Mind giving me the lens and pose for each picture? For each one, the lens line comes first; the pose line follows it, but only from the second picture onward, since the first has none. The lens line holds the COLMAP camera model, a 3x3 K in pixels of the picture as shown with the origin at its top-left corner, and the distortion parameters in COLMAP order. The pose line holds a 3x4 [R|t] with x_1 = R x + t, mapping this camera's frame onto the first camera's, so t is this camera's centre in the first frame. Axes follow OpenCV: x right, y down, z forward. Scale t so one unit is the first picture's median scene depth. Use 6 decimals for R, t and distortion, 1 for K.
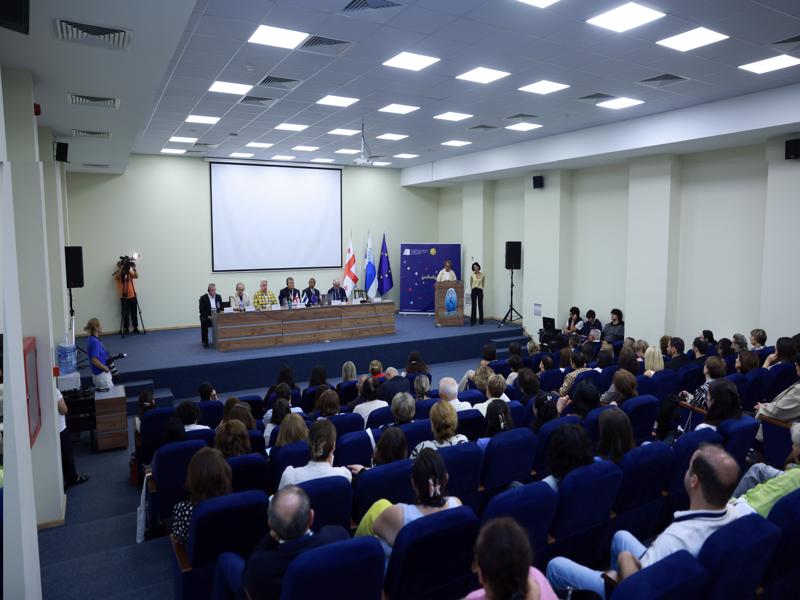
lens RADIAL K [[546.5, 0, 396.3], [0, 546.5, 298.9], [0, 0, 1]] dist [-0.071488, -0.001825]
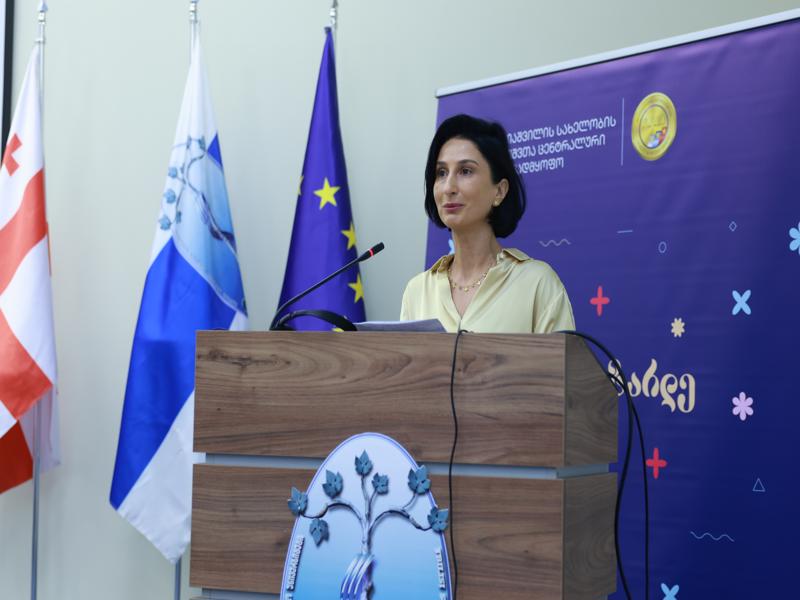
lens RADIAL K [[1533.9, 0, 380.2], [0, 1533.9, 350.1], [0, 0, 1]] dist [0.050919, 0.000000]
pose [[0.842835, 0.009044, -0.538096, 0.199886], [-0.091466, 0.987719, -0.126666, -0.006515], [0.530342, 0.155976, 0.833312, 0.843477]]
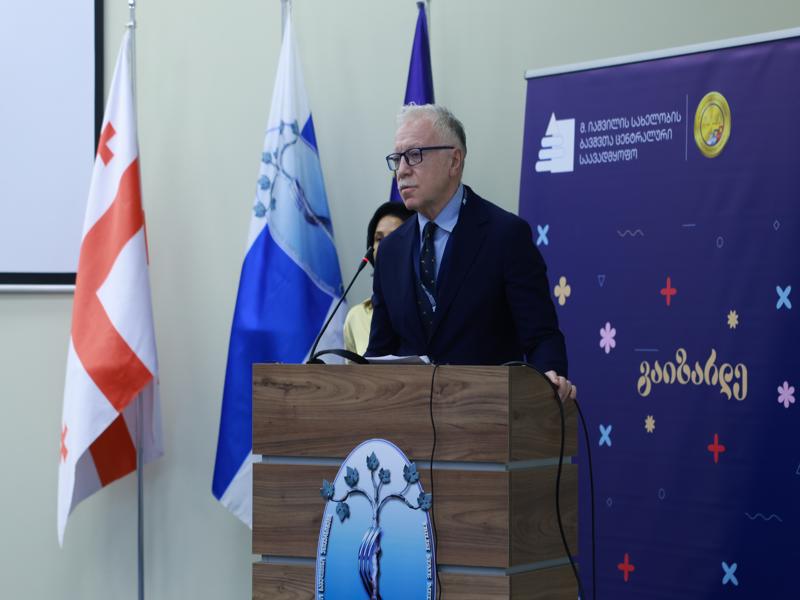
lens RADIAL K [[2382.2, 0, 376.6], [0, 2382.2, 349.7], [0, 0, 1]] dist [0.183611, 0.000000]
pose [[0.772372, 0.013064, -0.635036, 0.347627], [-0.079808, 0.993861, -0.076622, -0.004498], [0.630137, 0.109862, 0.768673, 0.695890]]
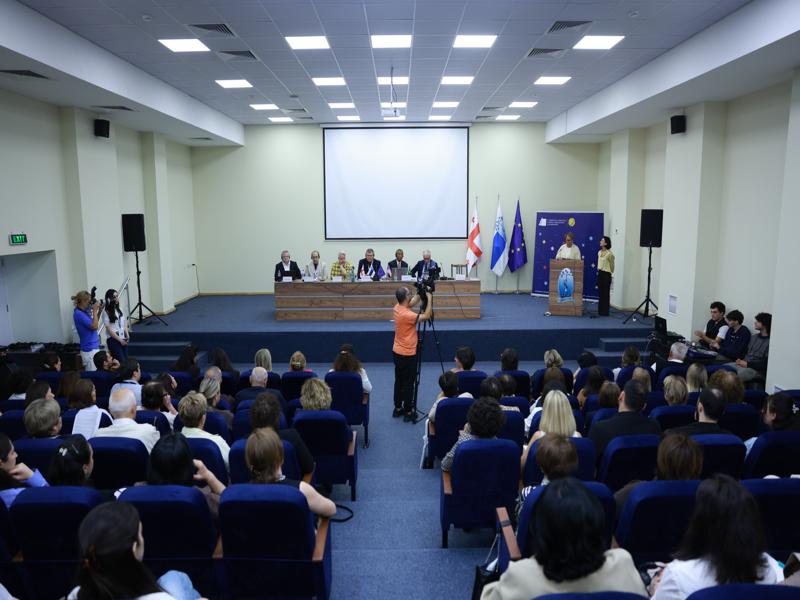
lens RADIAL K [[525.5, 0, 405.7], [0, 525.5, 303.6], [0, 0, 1]] dist [-0.093880, 0.002063]
pose [[0.876211, 0.081086, -0.475058, 0.257970], [-0.049907, 0.995711, 0.077904, -0.015467], [0.479337, -0.044551, 0.876499, 0.223570]]
